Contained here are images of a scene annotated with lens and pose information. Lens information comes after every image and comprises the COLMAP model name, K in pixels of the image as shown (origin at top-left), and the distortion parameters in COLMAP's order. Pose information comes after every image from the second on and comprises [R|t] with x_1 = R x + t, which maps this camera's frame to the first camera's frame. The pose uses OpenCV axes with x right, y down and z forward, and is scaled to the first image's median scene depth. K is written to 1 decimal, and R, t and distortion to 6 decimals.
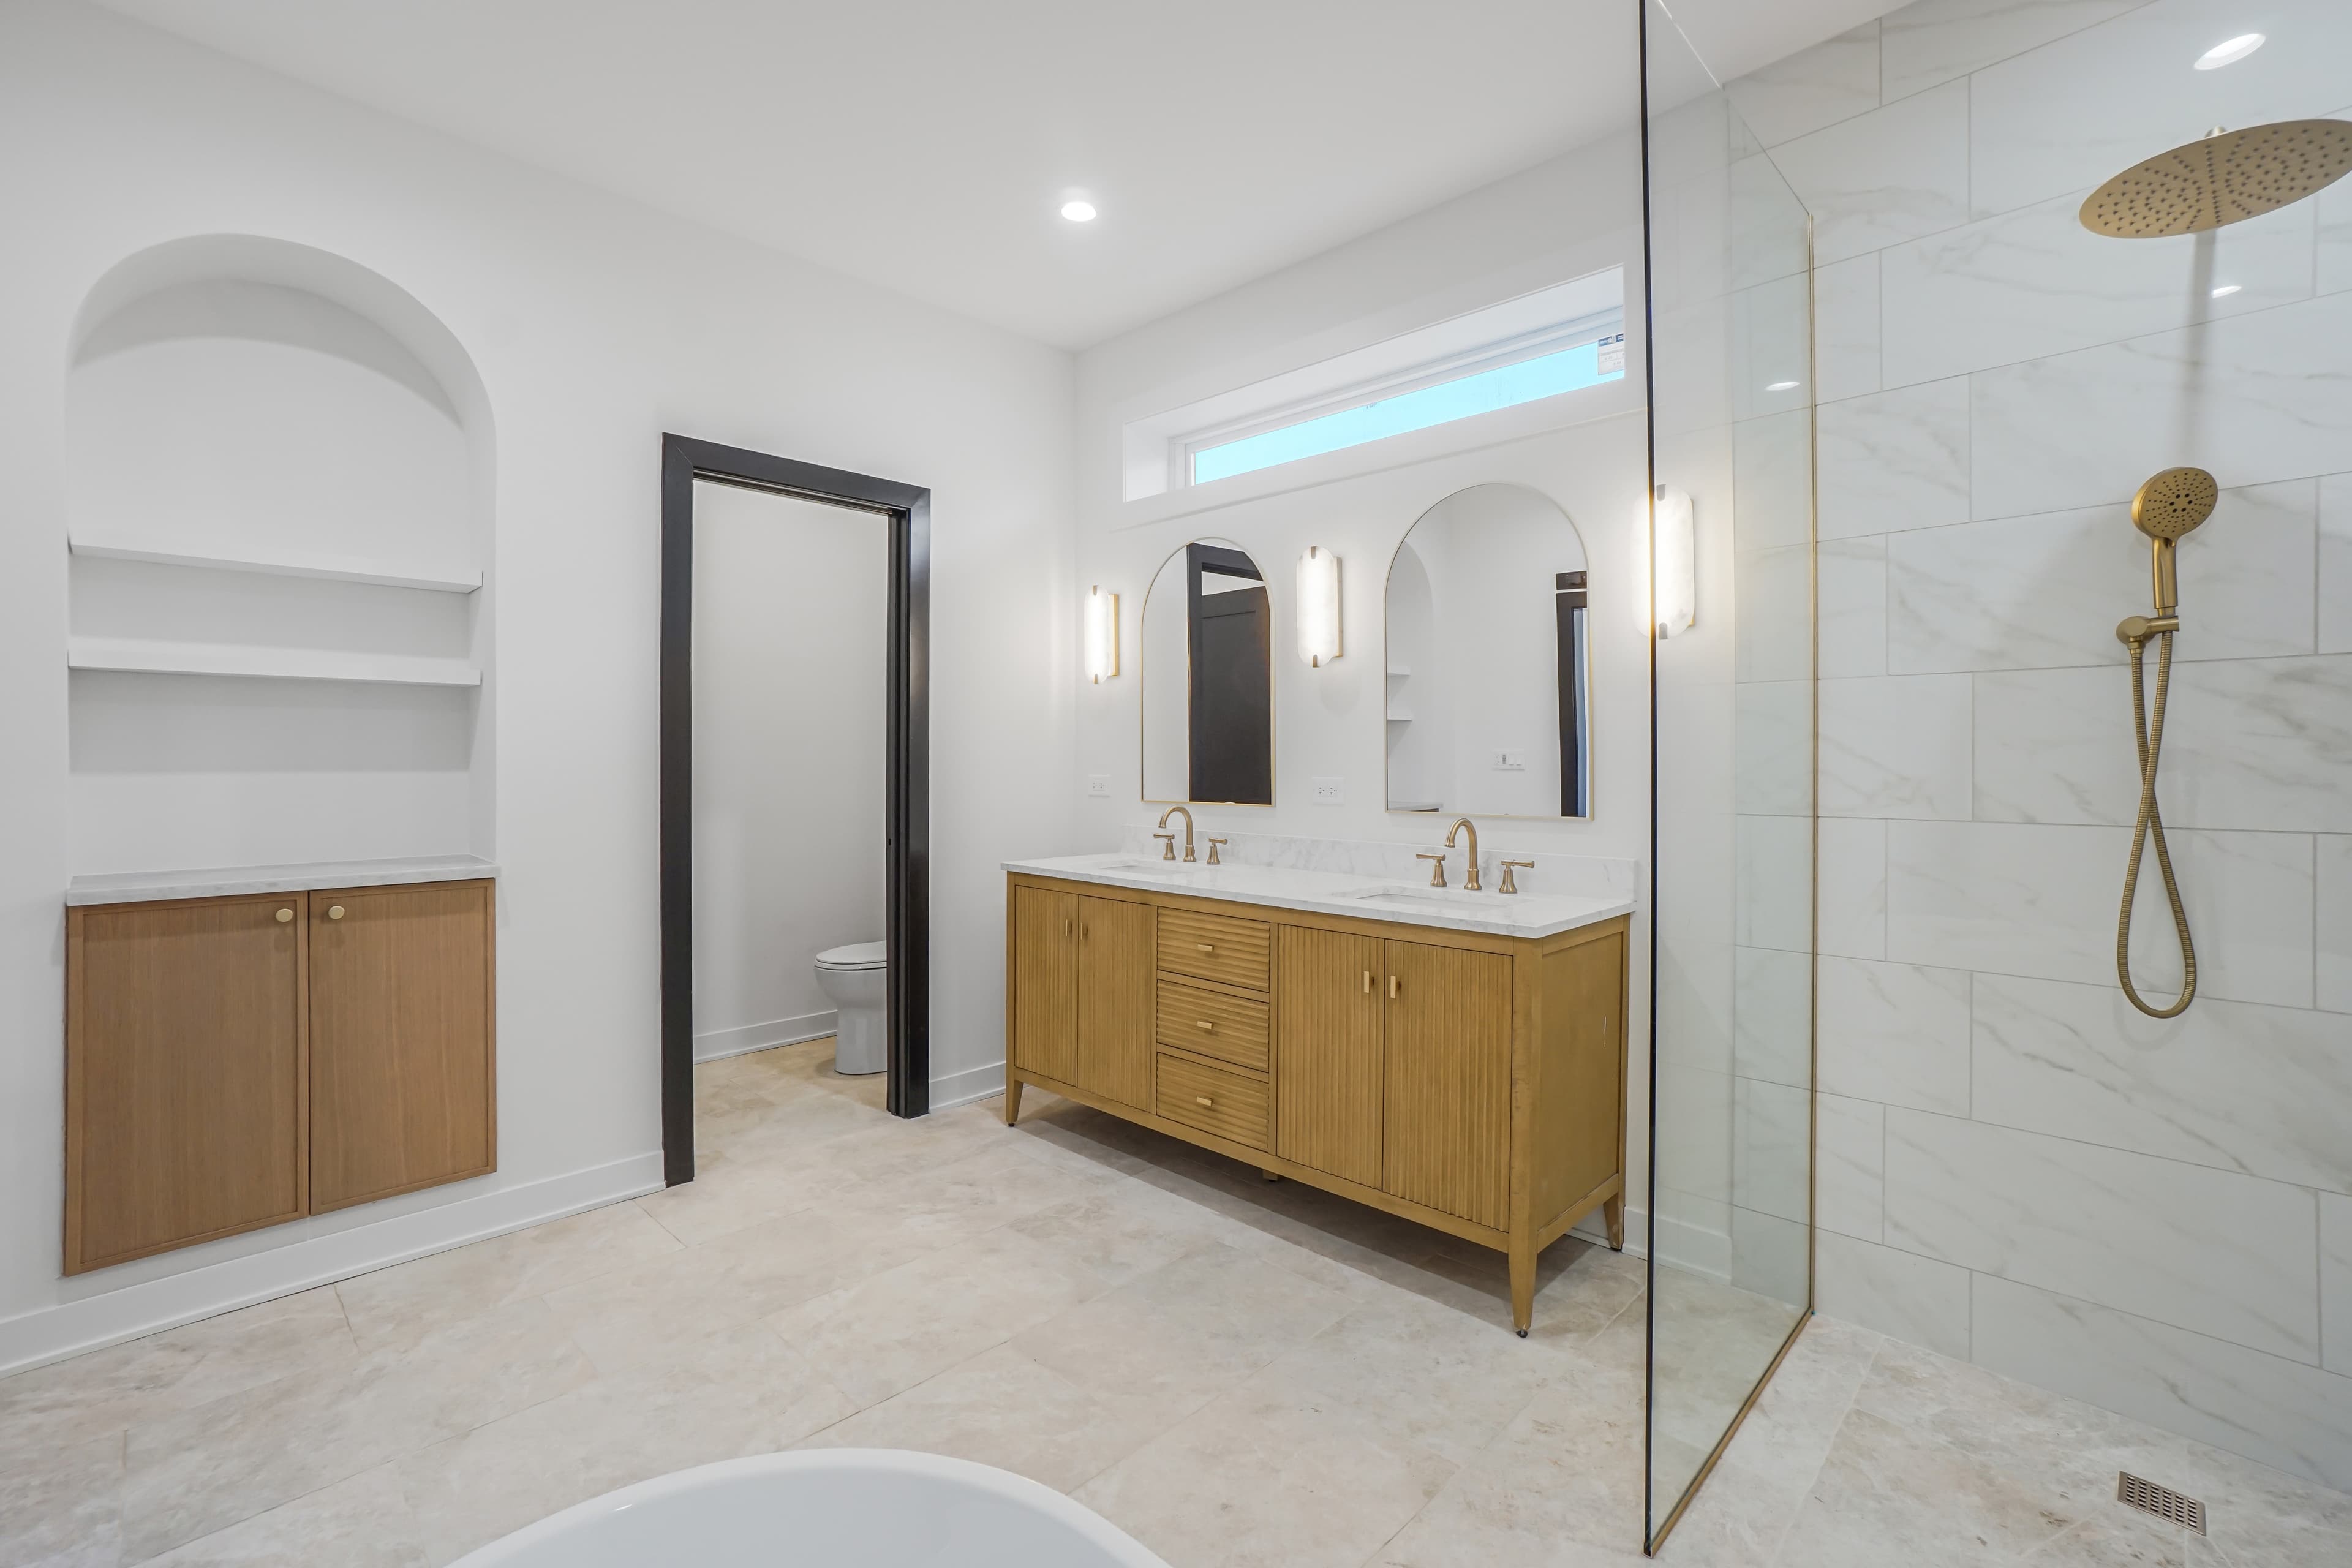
lens RADIAL K [[1046.4, 0, 1146.0], [0, 1046.4, 764.4], [0, 0, 1]] dist [-0.052463, 0.025090]
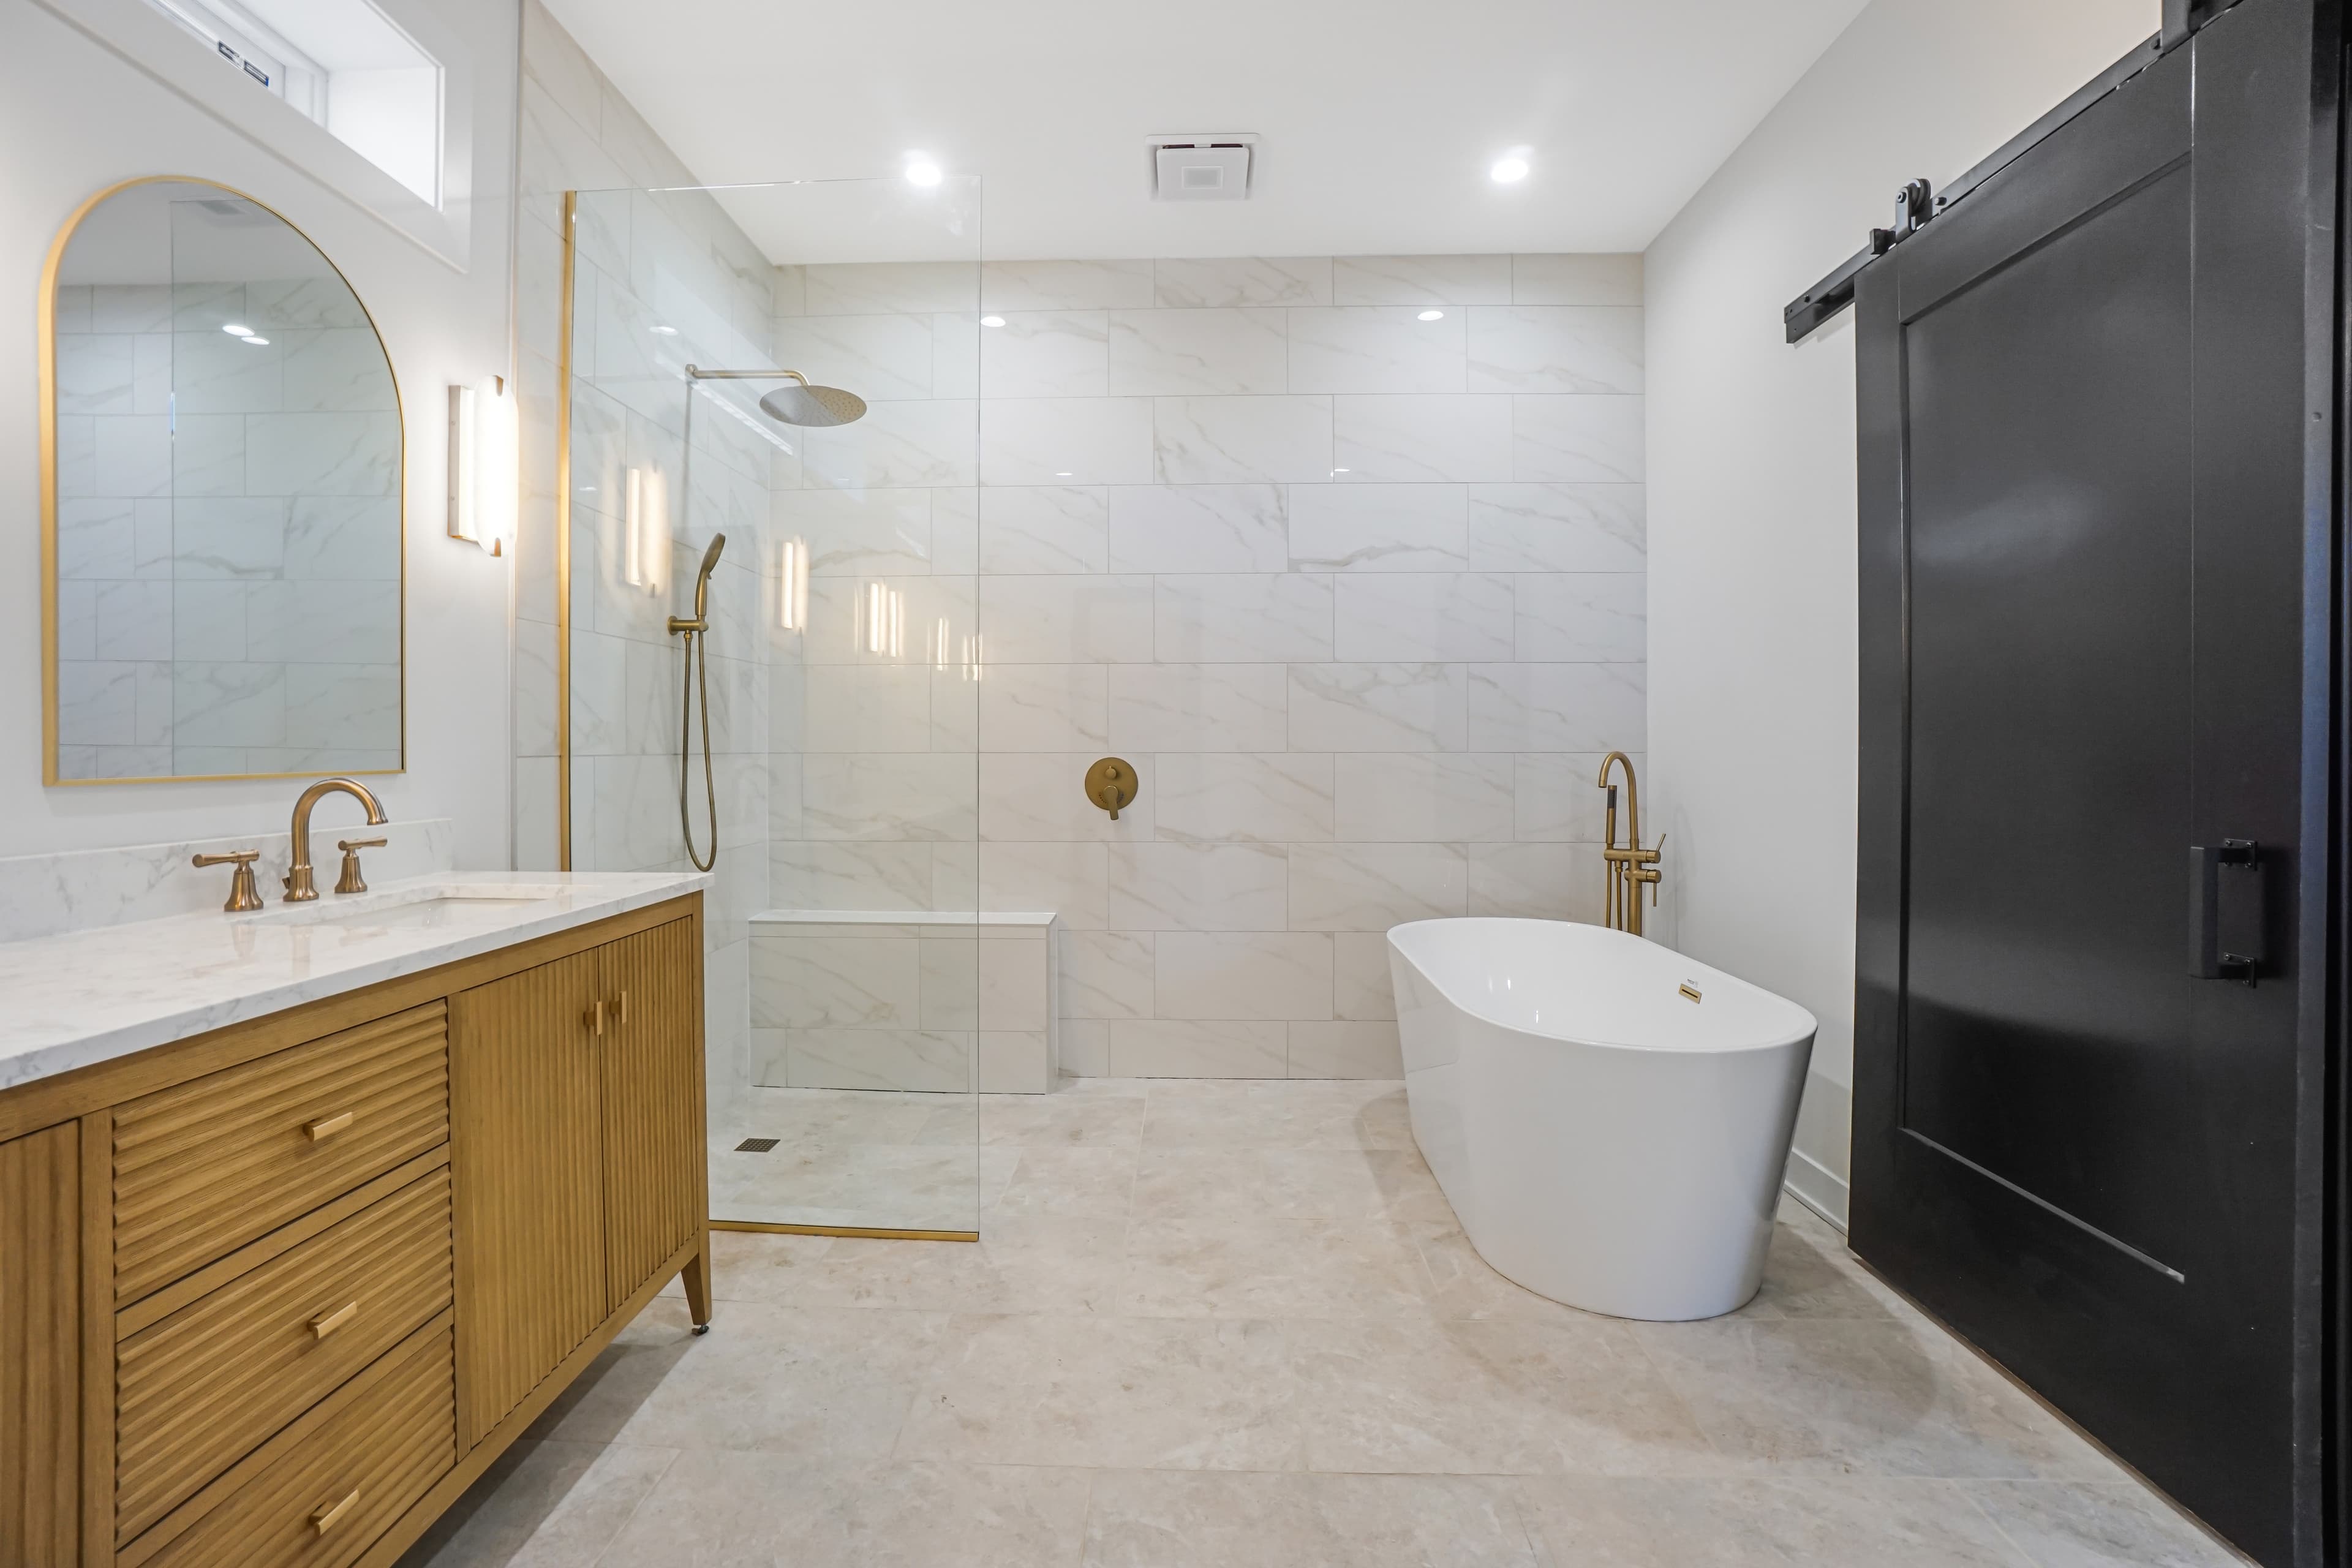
lens RADIAL K [[1039.3, 0, 1159.7], [0, 1039.3, 749.1], [0, 0, 1]] dist [-0.066942, 0.019709]
pose [[-0.689389, -0.003045, 0.724385, -0.458169], [-0.000589, 0.999993, 0.003643, 0.034018], [-0.724391, 0.002085, -0.689387, 1.097267]]
